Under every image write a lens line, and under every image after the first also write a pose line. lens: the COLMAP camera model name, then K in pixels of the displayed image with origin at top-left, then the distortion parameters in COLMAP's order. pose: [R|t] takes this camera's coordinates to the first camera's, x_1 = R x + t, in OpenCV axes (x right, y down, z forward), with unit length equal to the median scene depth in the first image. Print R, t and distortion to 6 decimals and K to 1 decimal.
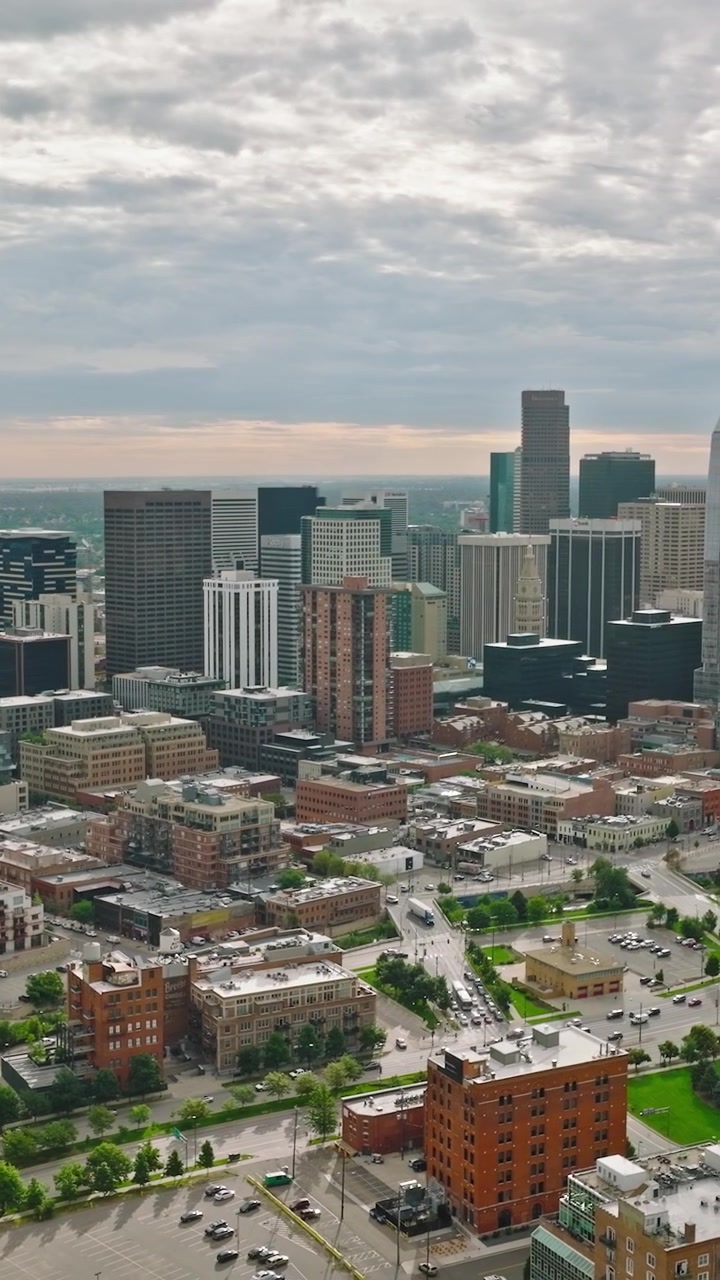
lens RADIAL K [[1754.2, 0, 360.0], [0, 1754.2, 640.0], [0, 0, 1]] dist [0.008827, 0.001170]
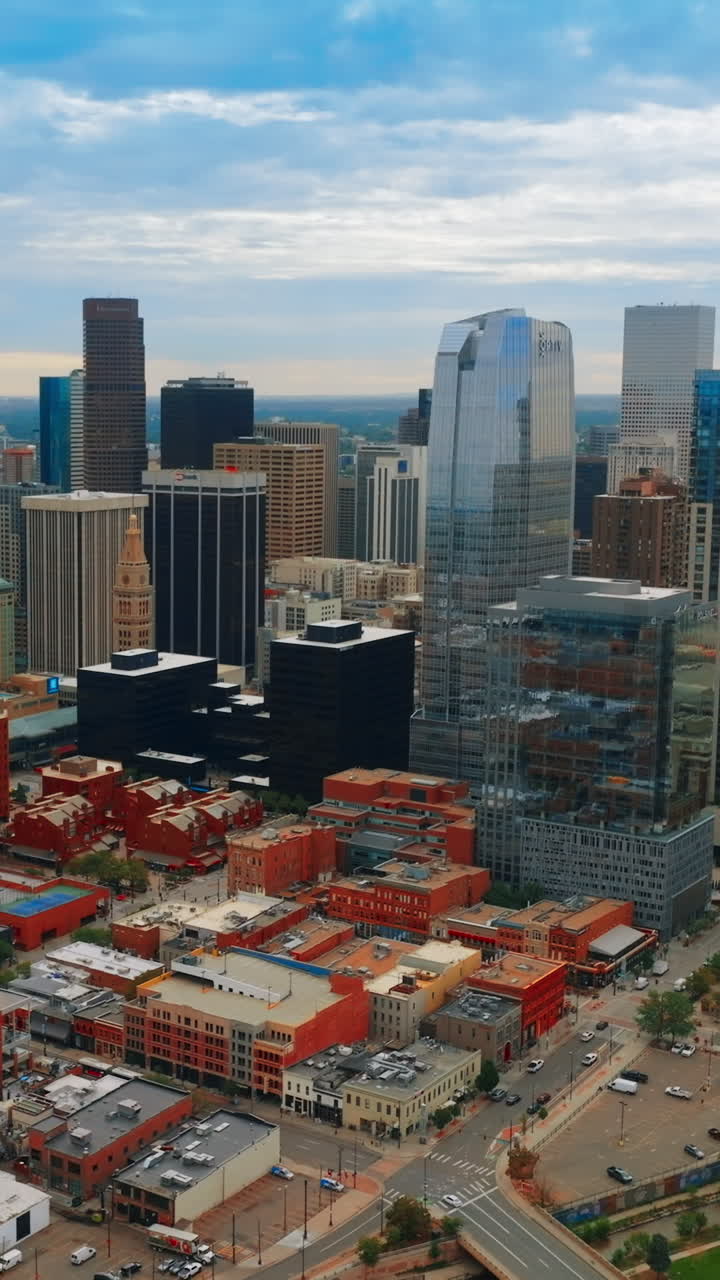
lens RADIAL K [[1744.1, 0, 197.3], [0, 1744.1, 640.0], [0, 0, 1]] dist [0.008348, 0.002300]
pose [[0.982882, -0.025052, 0.182524, -0.006612], [0.016701, 0.998748, 0.047147, -0.041937], [-0.183476, -0.043291, 0.982070, 0.357005]]
